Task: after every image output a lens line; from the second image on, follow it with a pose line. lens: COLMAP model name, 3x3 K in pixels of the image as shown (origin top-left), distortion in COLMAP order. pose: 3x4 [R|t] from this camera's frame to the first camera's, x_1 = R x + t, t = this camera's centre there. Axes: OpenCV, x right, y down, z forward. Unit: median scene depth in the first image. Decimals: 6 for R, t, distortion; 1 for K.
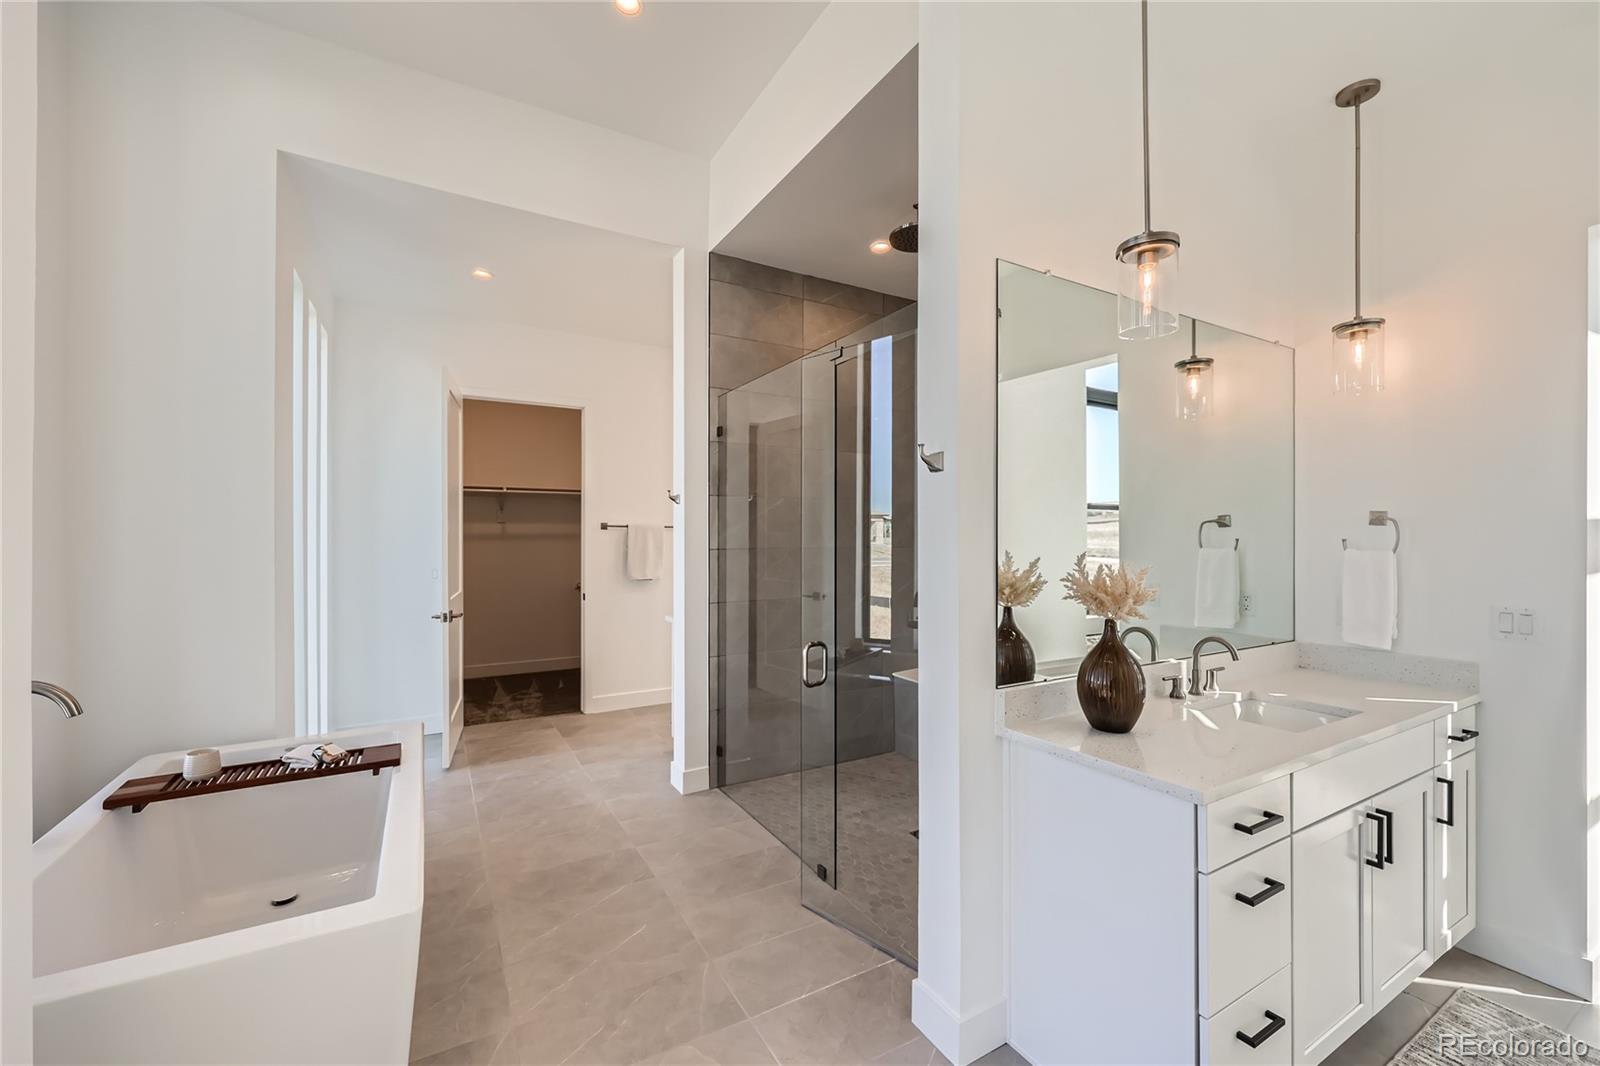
lens RADIAL K [[658.0, 0, 797.8], [0, 658.0, 538.8], [0, 0, 1]] dist [-0.001077, -0.000077]
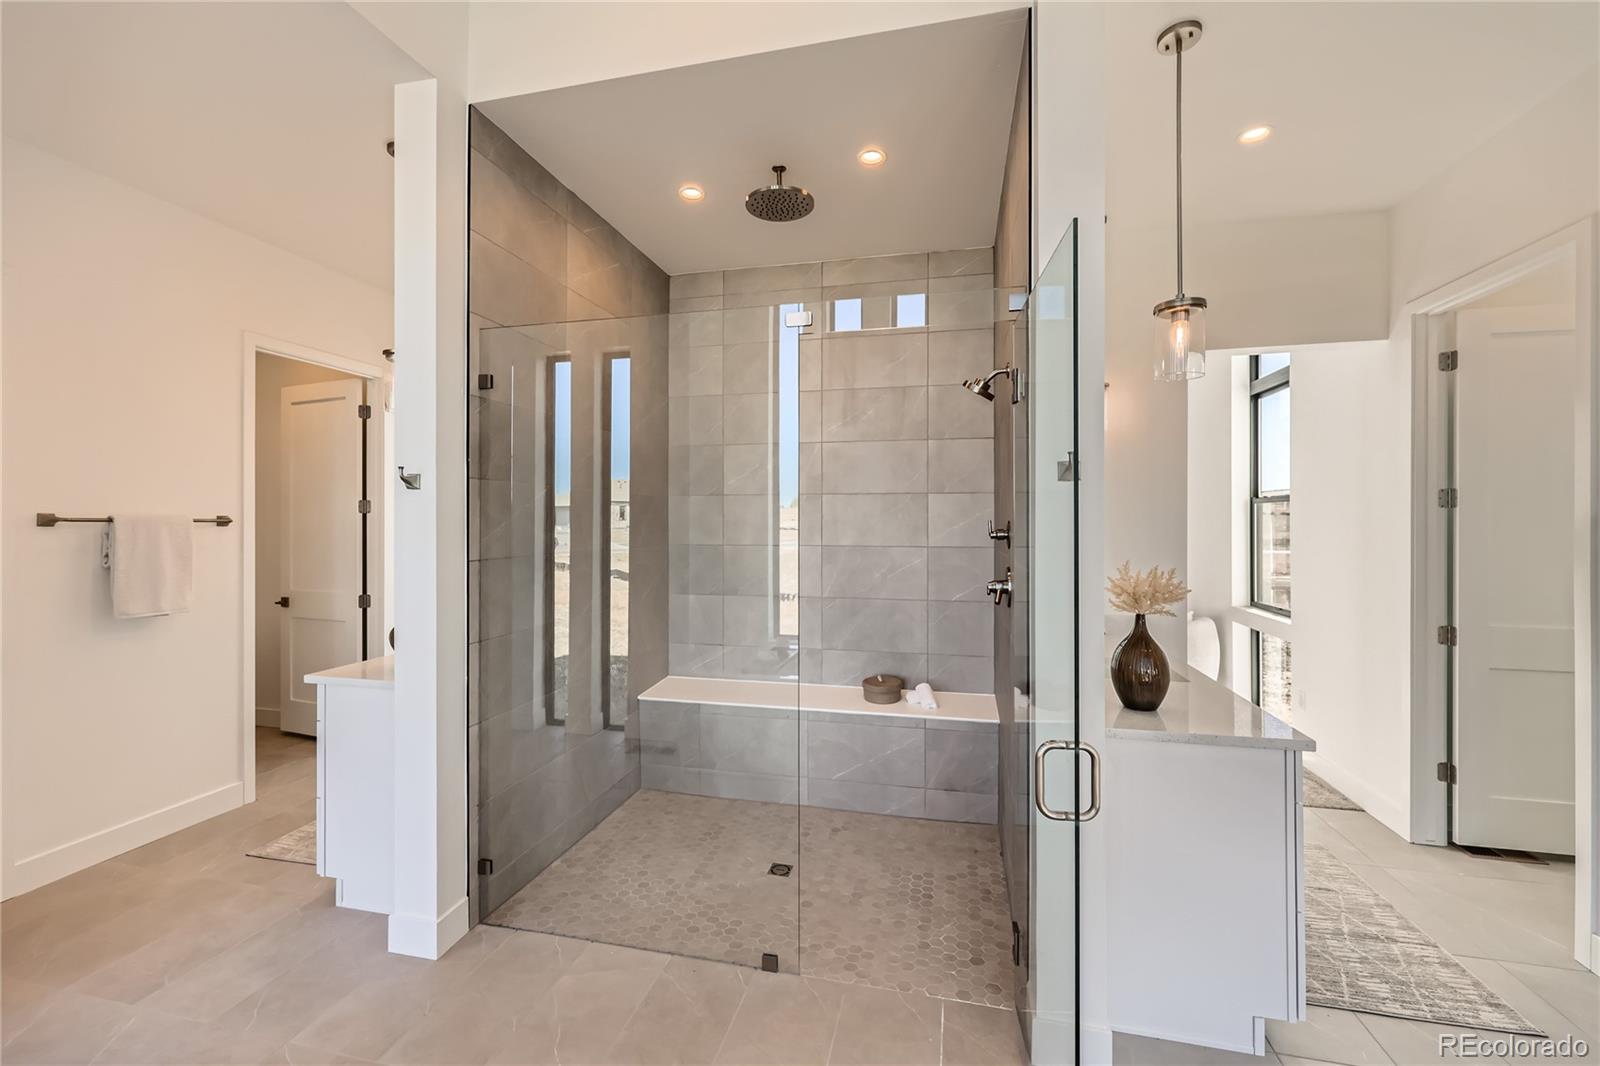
lens RADIAL K [[652.2, 0, 803.2], [0, 652.2, 527.5], [0, 0, 1]] dist [0.000579, -0.000252]
pose [[0.676715, -0.005930, 0.736221, -0.382644], [0.003013, 0.999981, 0.005284, -0.019906], [-0.736239, -0.001357, 0.676720, 0.322449]]
